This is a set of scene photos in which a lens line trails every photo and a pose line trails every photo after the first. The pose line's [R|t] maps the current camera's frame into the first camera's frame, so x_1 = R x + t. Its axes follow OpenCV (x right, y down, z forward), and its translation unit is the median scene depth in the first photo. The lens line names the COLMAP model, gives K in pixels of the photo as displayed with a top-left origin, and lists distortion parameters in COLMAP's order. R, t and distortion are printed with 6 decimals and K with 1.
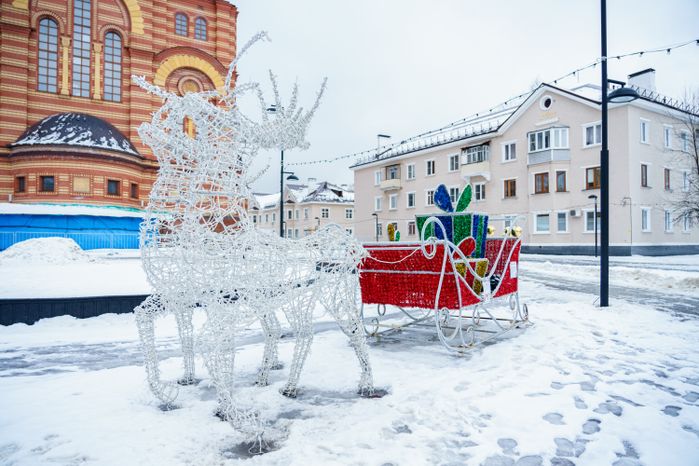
lens RADIAL K [[471.1, 0, 349.5], [0, 471.1, 233.0], [0, 0, 1]] dist [-0.032453, 0.020264]
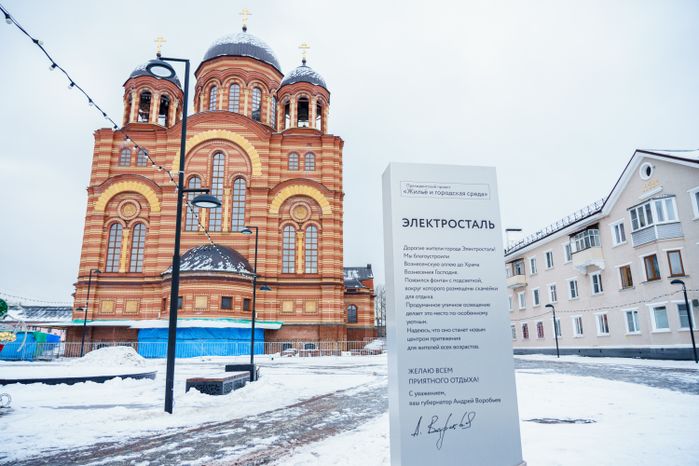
lens RADIAL K [[471.1, 0, 349.5], [0, 471.1, 233.0], [0, 0, 1]] dist [-0.032453, 0.020264]
pose [[0.892237, -0.119042, -0.435594, 0.292646], [0.021345, 0.974667, -0.222642, 0.002334], [0.451063, 0.189351, 0.872174, 0.057042]]
